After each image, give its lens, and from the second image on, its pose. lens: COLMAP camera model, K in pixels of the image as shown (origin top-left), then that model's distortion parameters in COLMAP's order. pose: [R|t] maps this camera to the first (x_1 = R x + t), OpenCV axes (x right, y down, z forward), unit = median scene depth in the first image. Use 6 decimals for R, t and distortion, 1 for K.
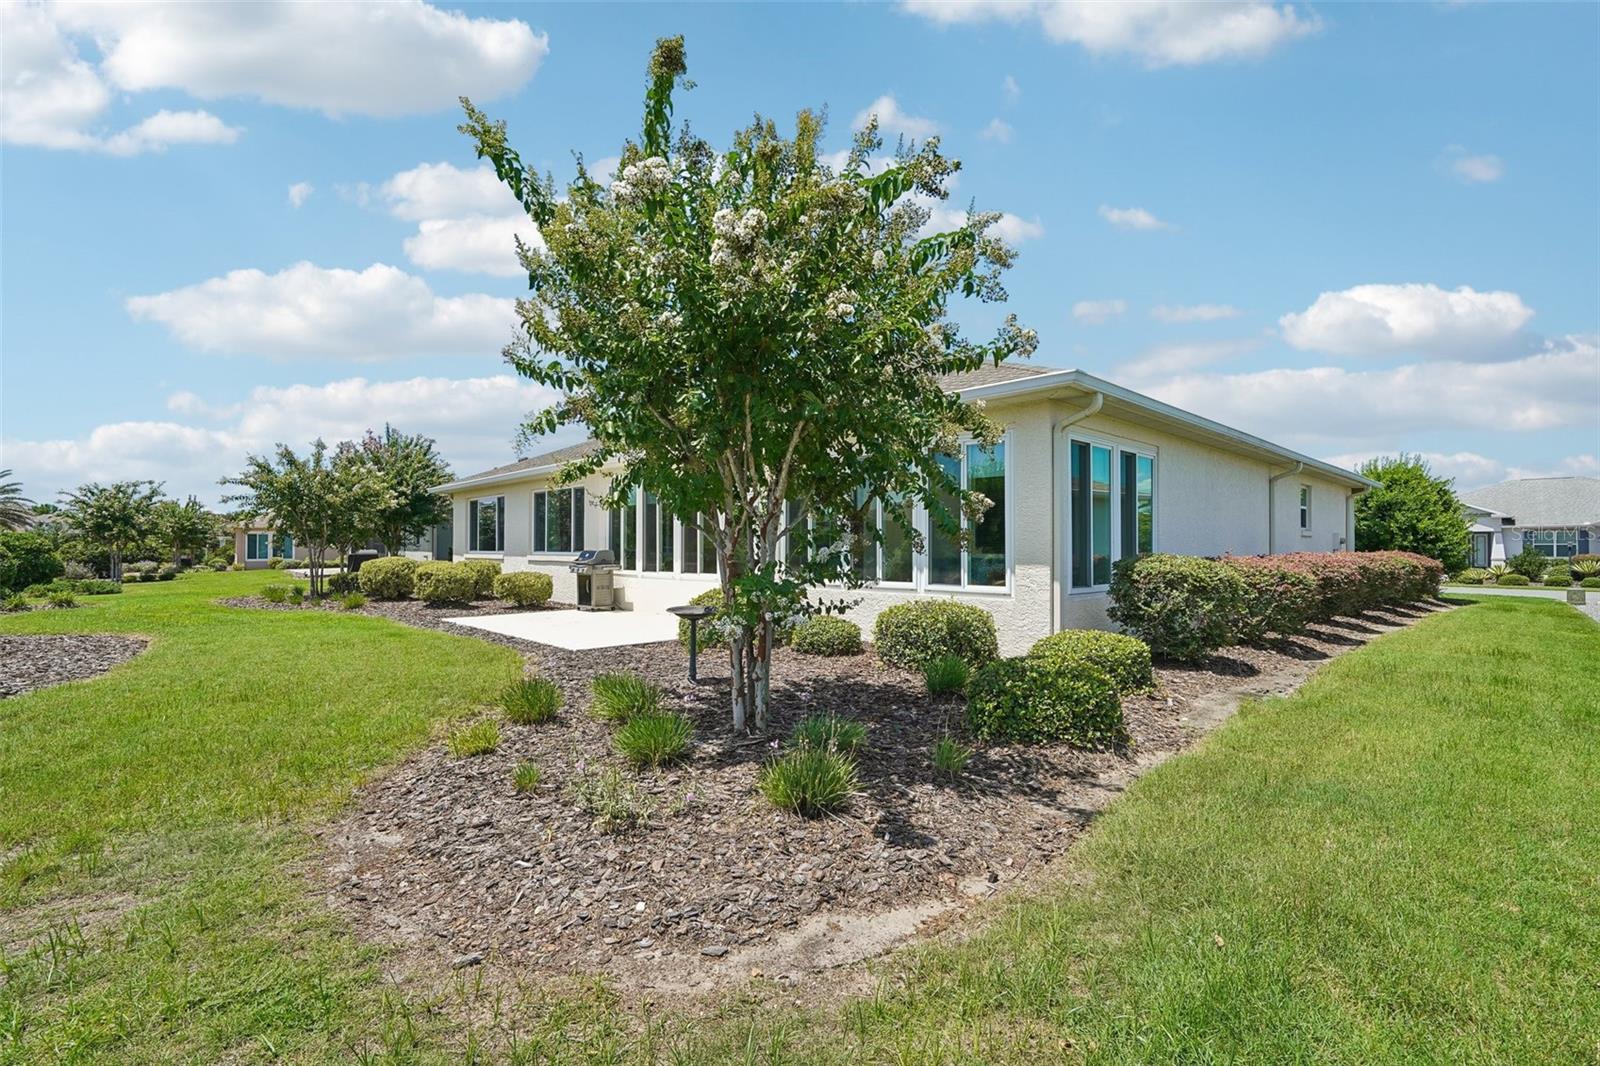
lens RADIAL K [[727.7, 0, 802.1], [0, 727.7, 539.7], [0, 0, 1]] dist [-0.002146, 0.000749]
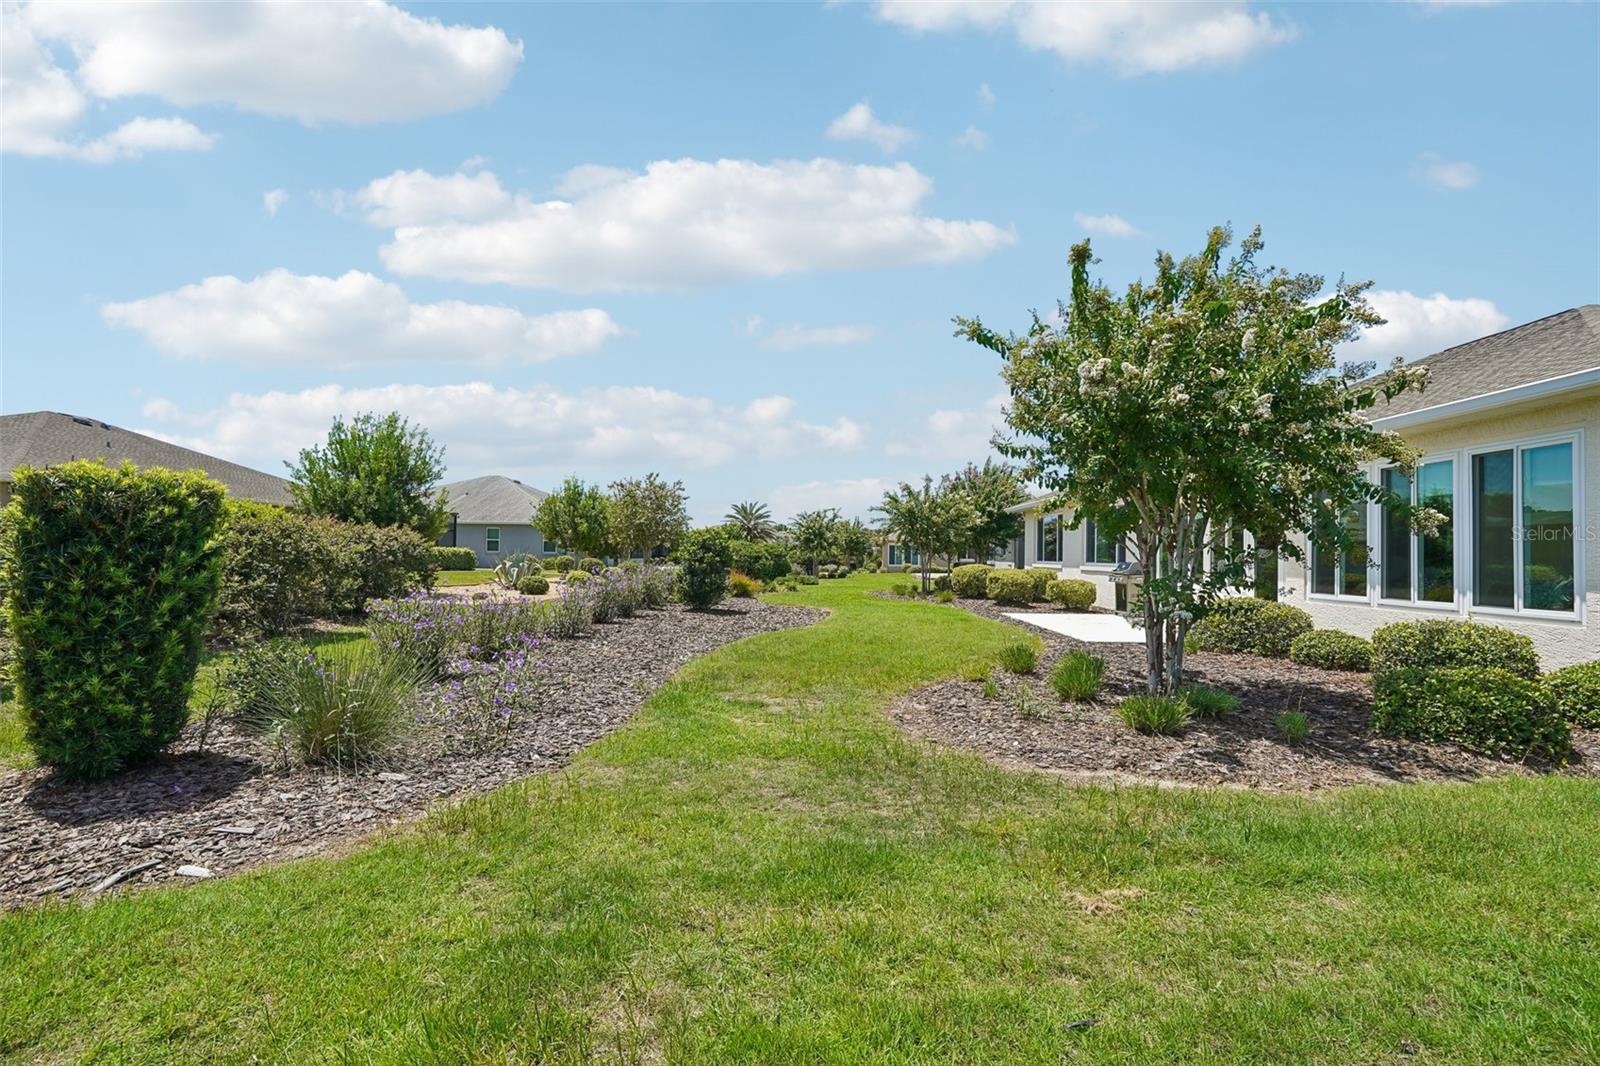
lens RADIAL K [[727.7, 0, 802.1], [0, 727.7, 539.7], [0, 0, 1]] dist [-0.002146, 0.000749]
pose [[0.714386, -0.001474, -0.699750, 0.127620], [-0.009910, 0.999876, -0.012224, -0.000875], [0.699682, 0.015667, 0.714283, -0.137903]]
